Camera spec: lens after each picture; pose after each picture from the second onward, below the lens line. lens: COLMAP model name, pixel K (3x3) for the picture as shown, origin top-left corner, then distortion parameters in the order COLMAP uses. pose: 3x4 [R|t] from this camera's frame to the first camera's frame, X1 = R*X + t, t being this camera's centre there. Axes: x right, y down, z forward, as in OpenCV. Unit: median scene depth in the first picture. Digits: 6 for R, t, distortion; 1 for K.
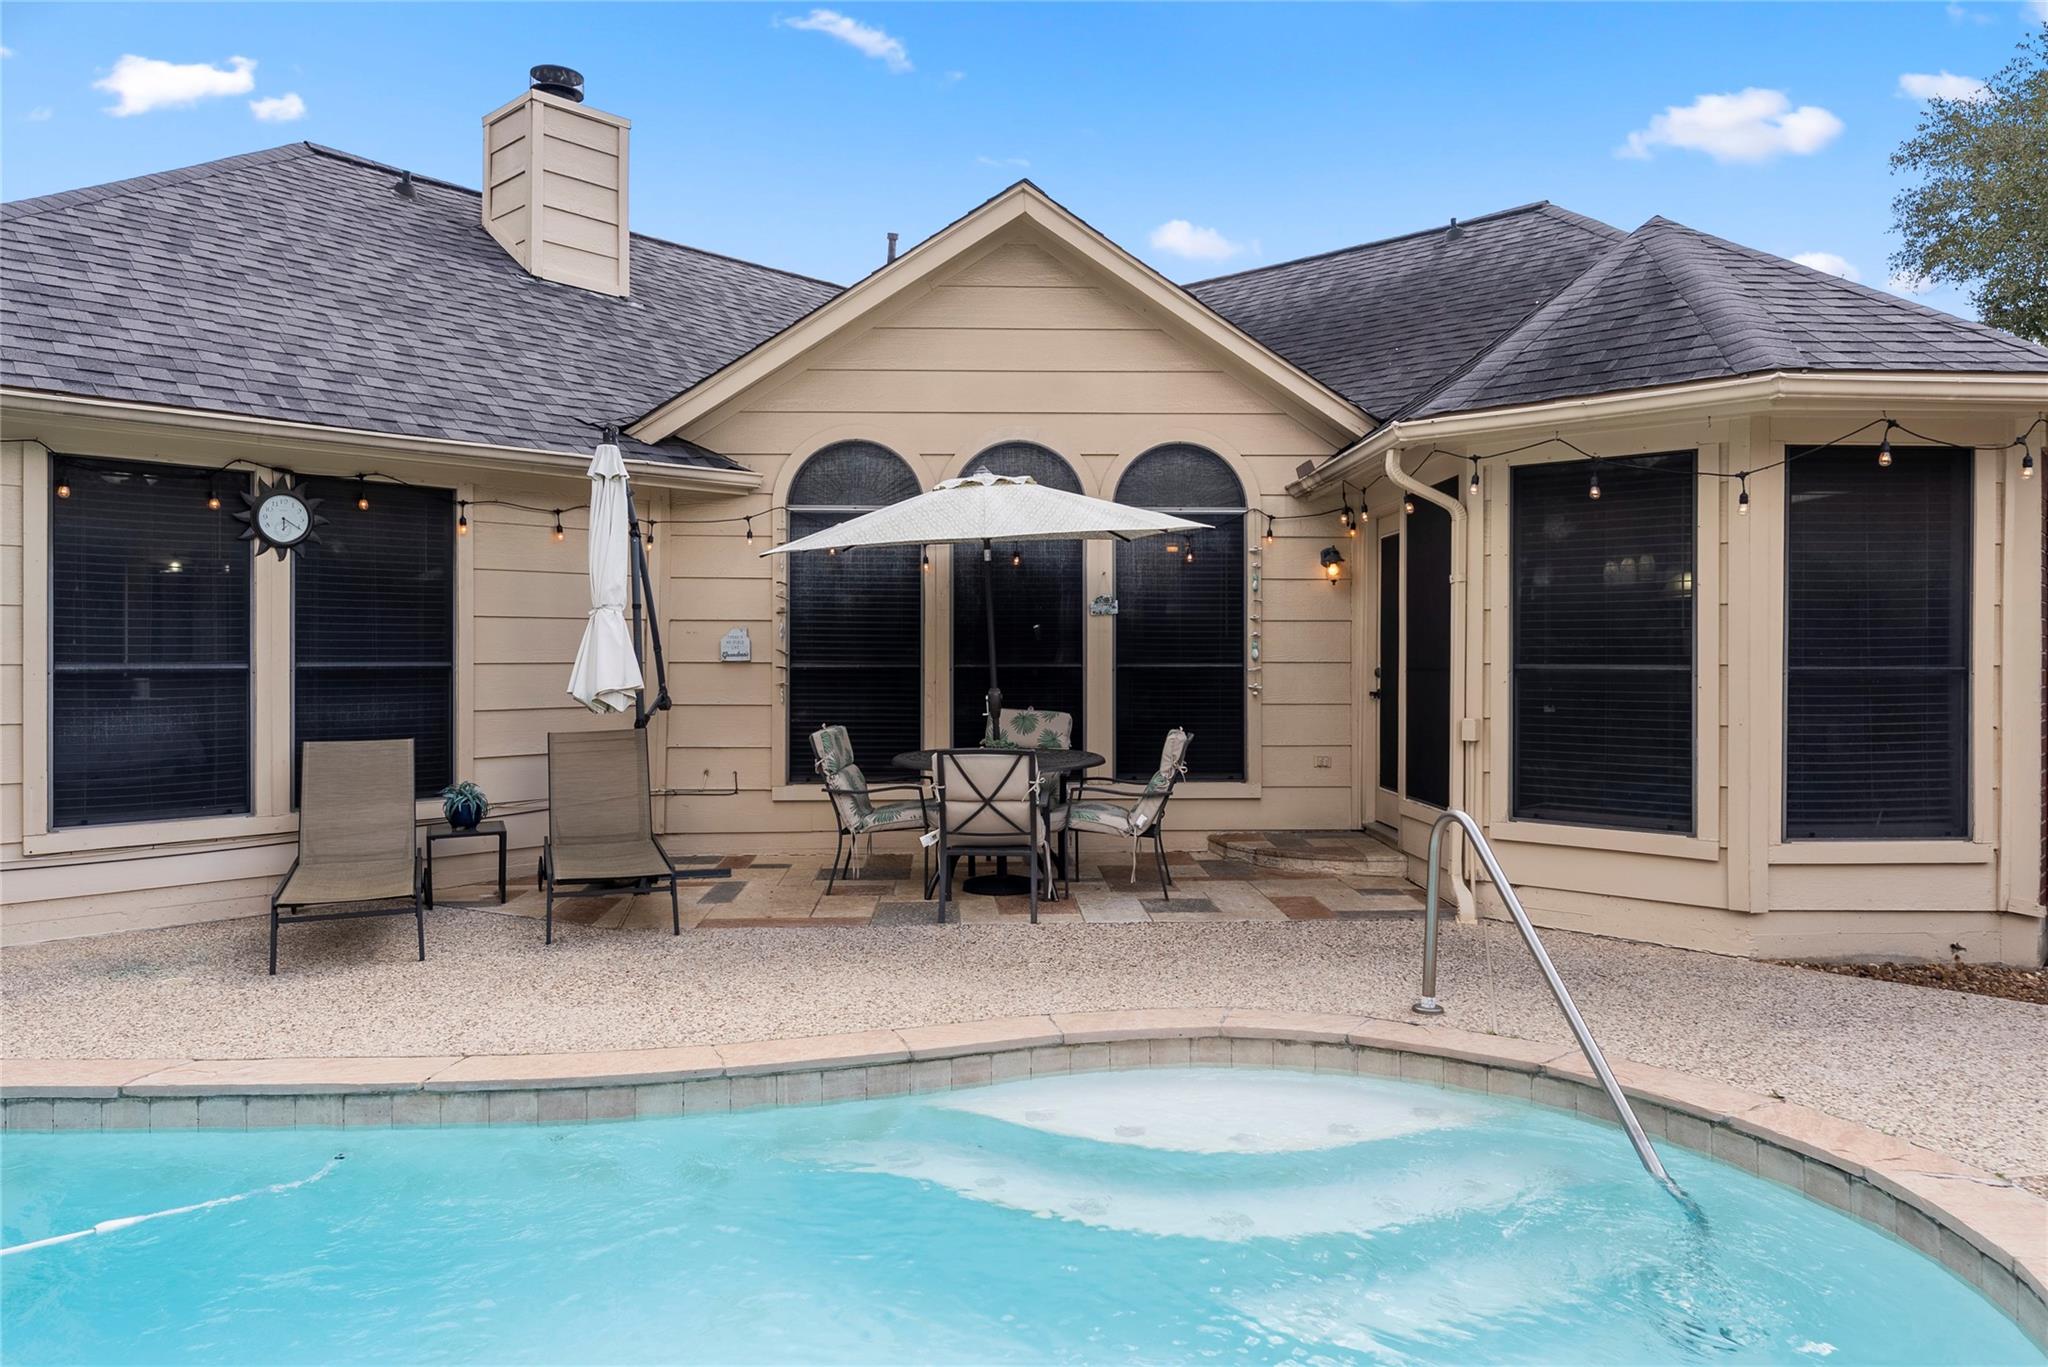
lens RADIAL K [[1349.9, 0, 1021.2], [0, 1349.9, 671.7], [0, 0, 1]] dist [0.012426, 0.002898]
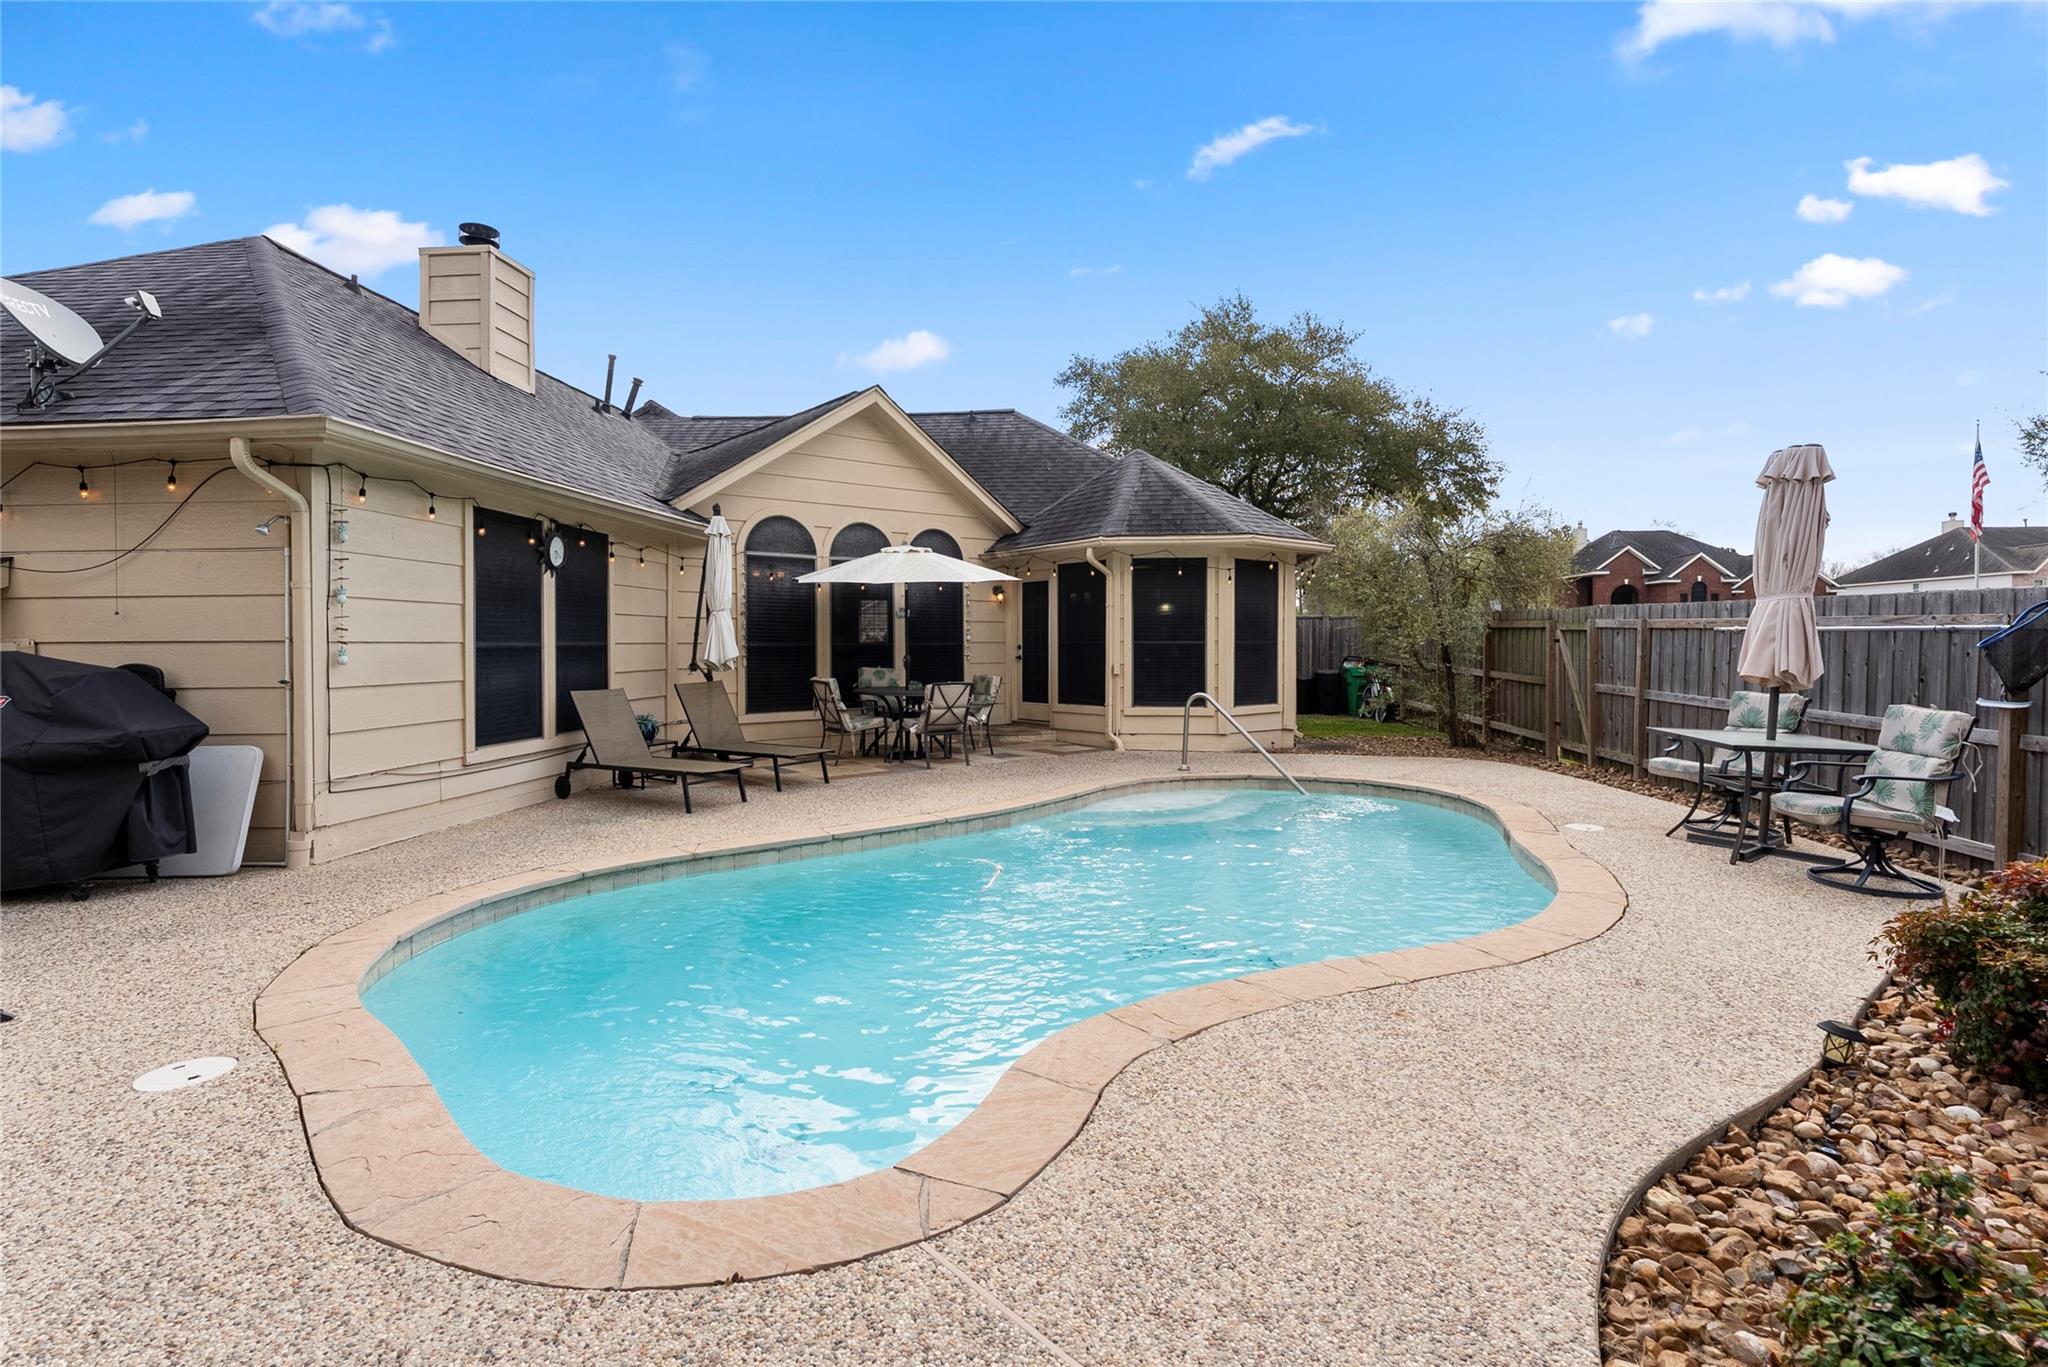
lens RADIAL K [[987.2, 0, 1003.1], [0, 987.2, 651.5], [0, 0, 1]] dist [0.001951, -0.000605]
pose [[0.803310, -0.007378, 0.595515, -0.815747], [0.010482, 0.999944, -0.001751, 0.012566], [-0.595469, 0.007648, 0.803342, -0.247413]]
